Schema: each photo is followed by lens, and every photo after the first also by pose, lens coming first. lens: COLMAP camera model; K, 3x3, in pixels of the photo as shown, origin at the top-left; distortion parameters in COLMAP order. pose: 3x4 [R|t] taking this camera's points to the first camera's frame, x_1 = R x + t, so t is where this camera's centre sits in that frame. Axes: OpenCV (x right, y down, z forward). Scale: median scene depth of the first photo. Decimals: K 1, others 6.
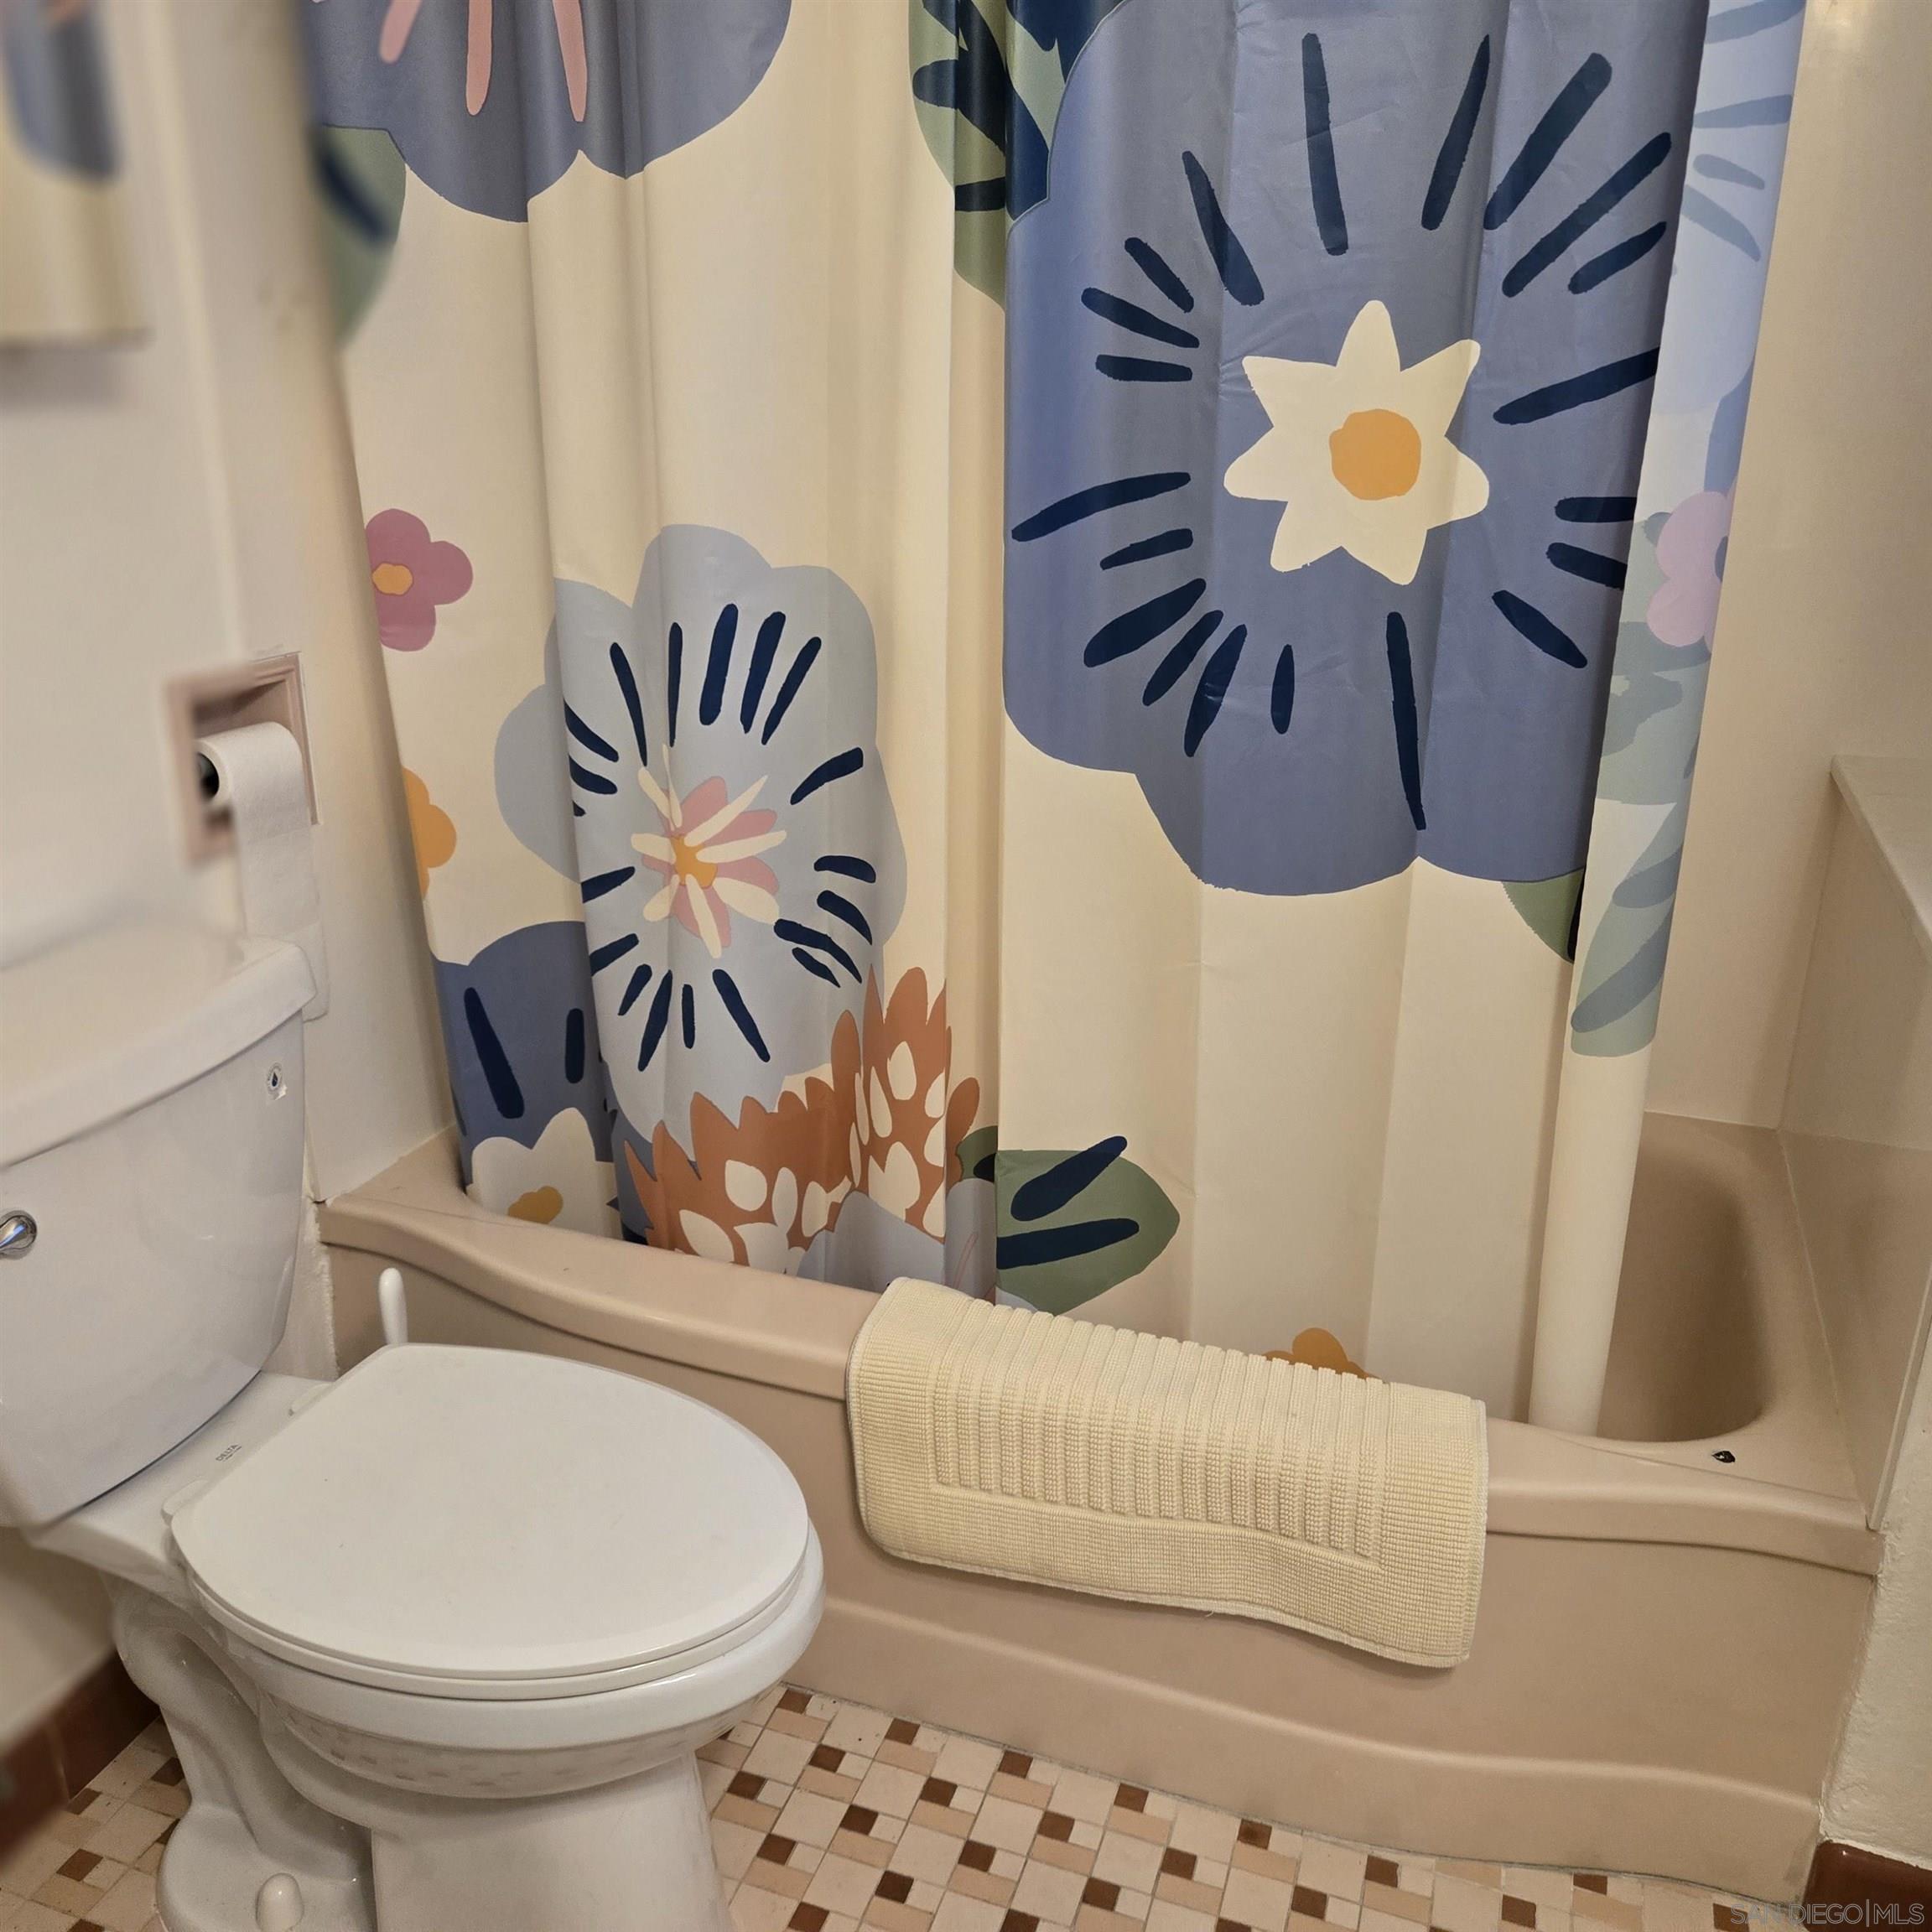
lens RADIAL K [[1723.0, 0, 956.8], [0, 1723.0, 962.5], [0, 0, 1]] dist [0.080912, -0.079814]
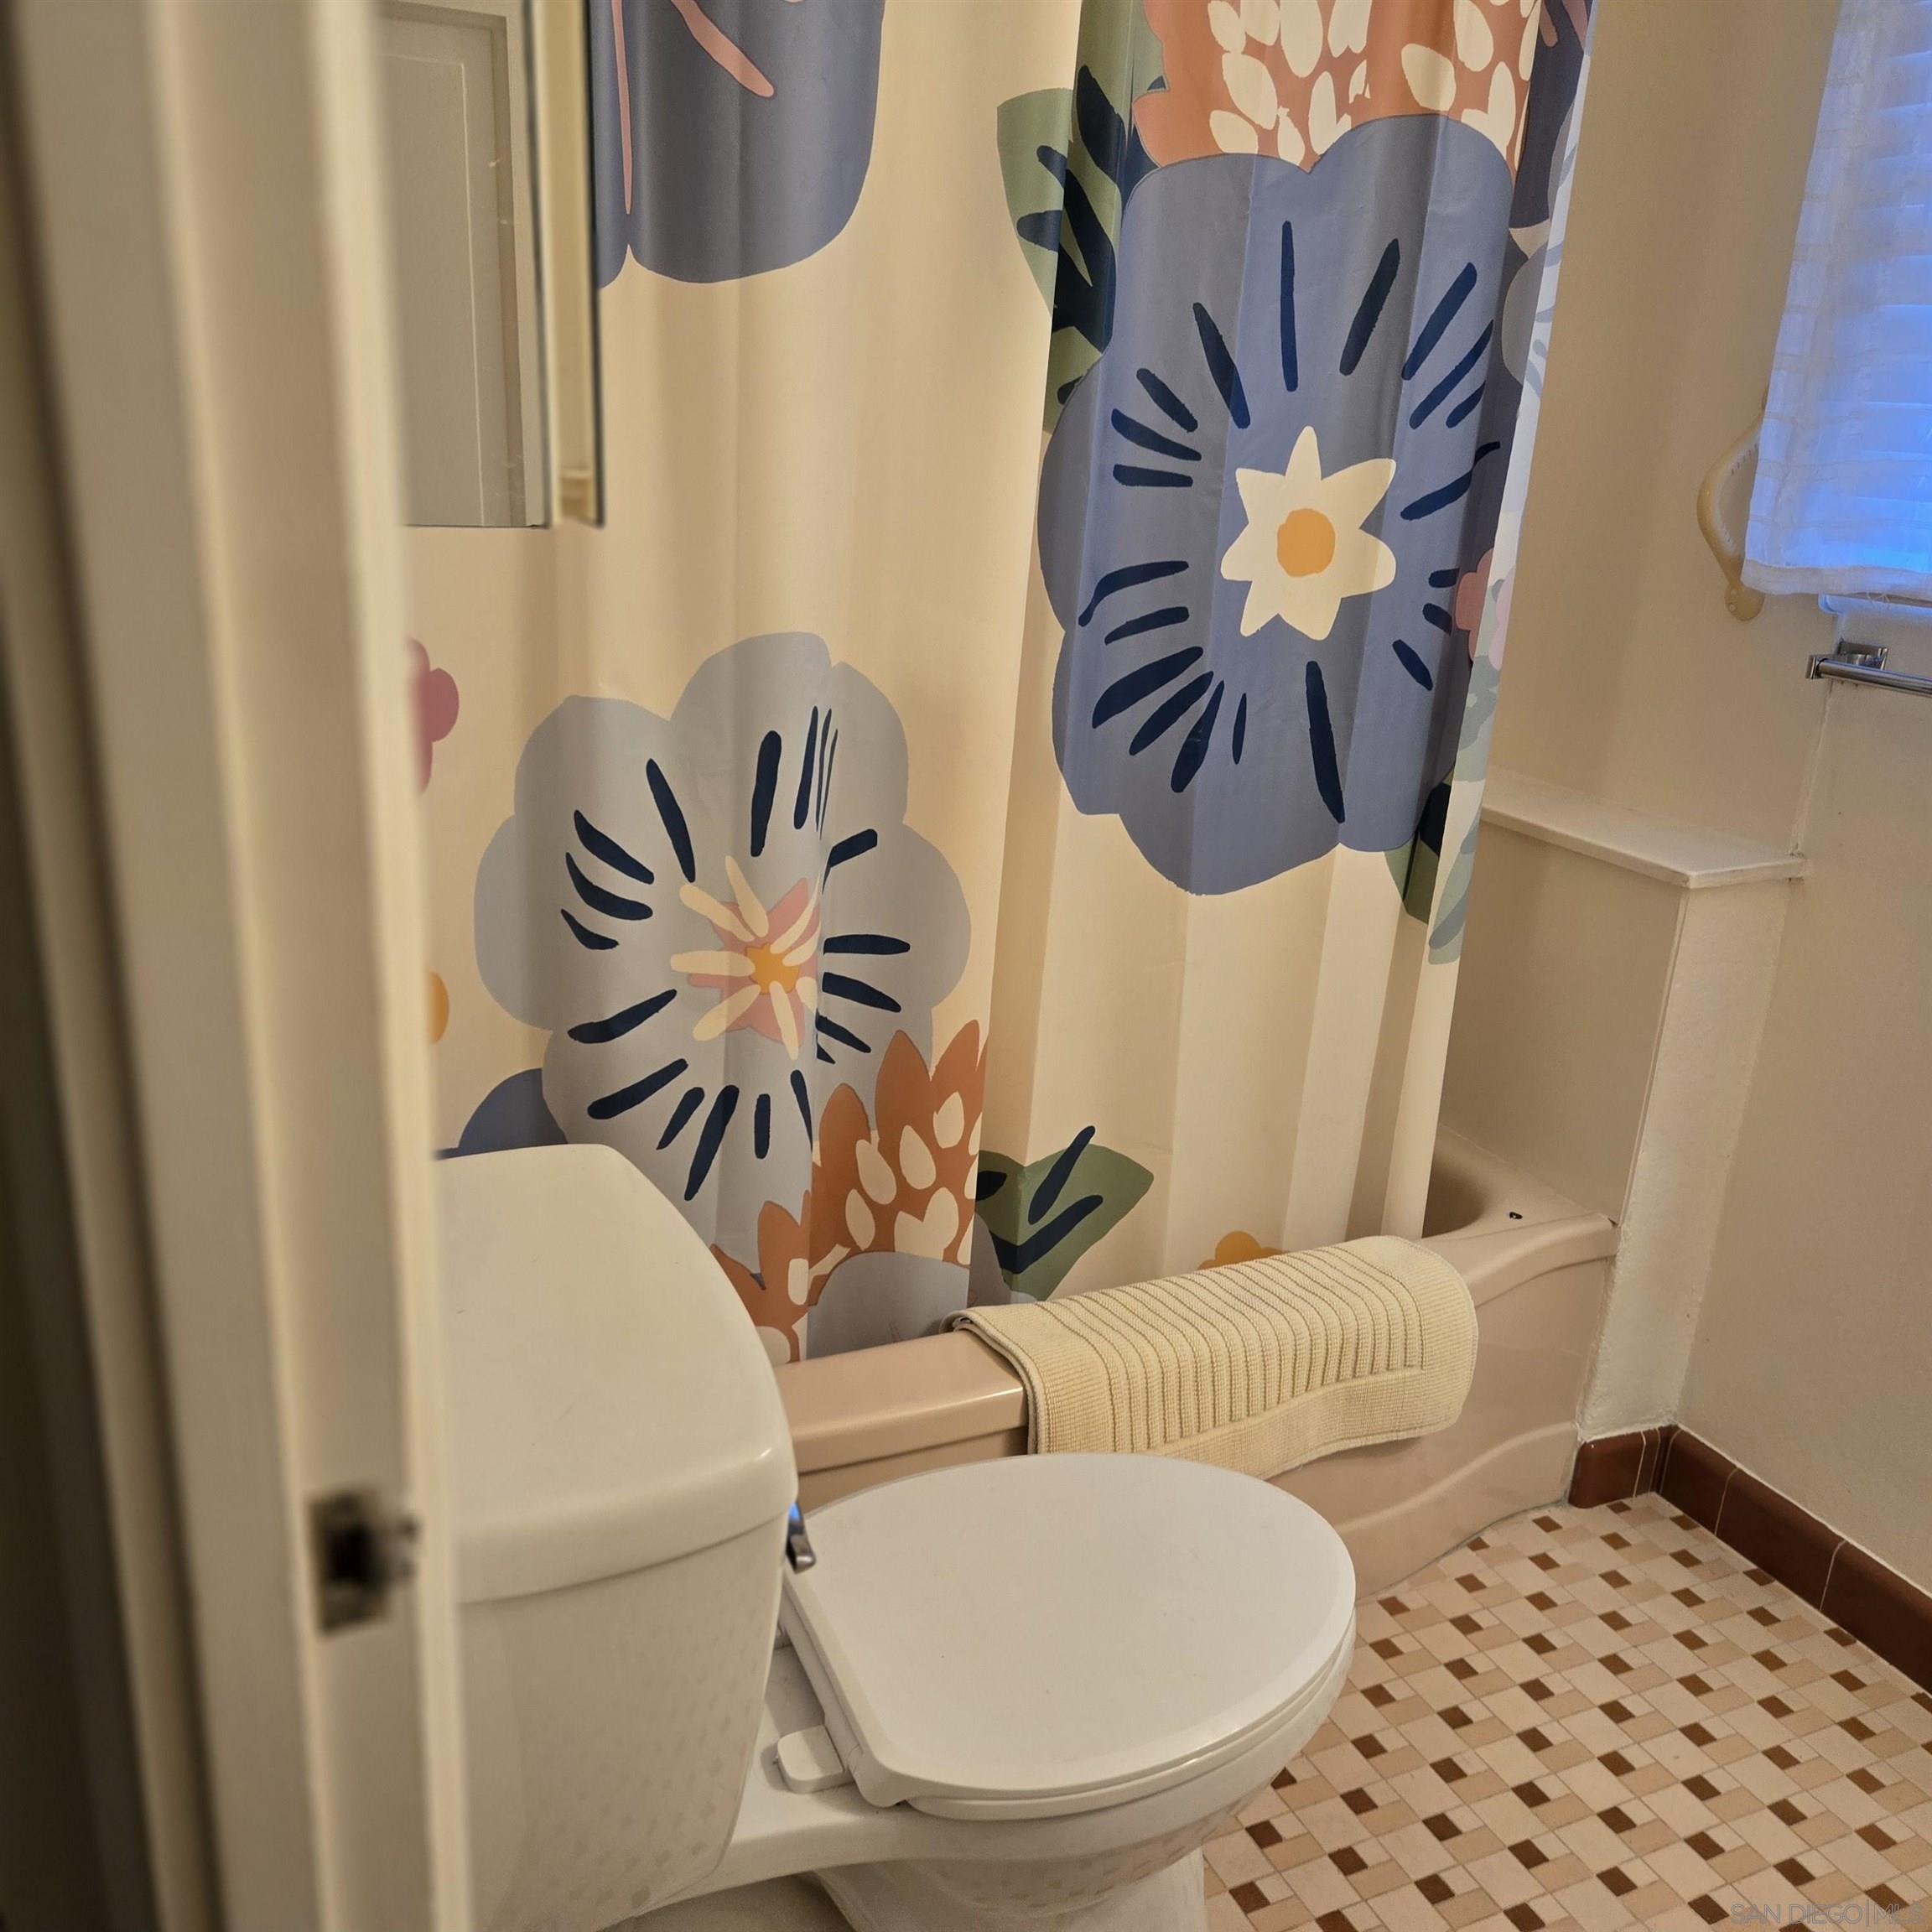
lens RADIAL K [[1723.0, 0, 973.4], [0, 1723.0, 967.0], [0, 0, 1]] dist [0.080912, -0.079814]
pose [[0.715191, -0.204135, 0.668454, -0.801473], [0.199691, 0.976211, 0.084466, -0.131105], [-0.669795, 0.073075, 0.738941, 0.215999]]
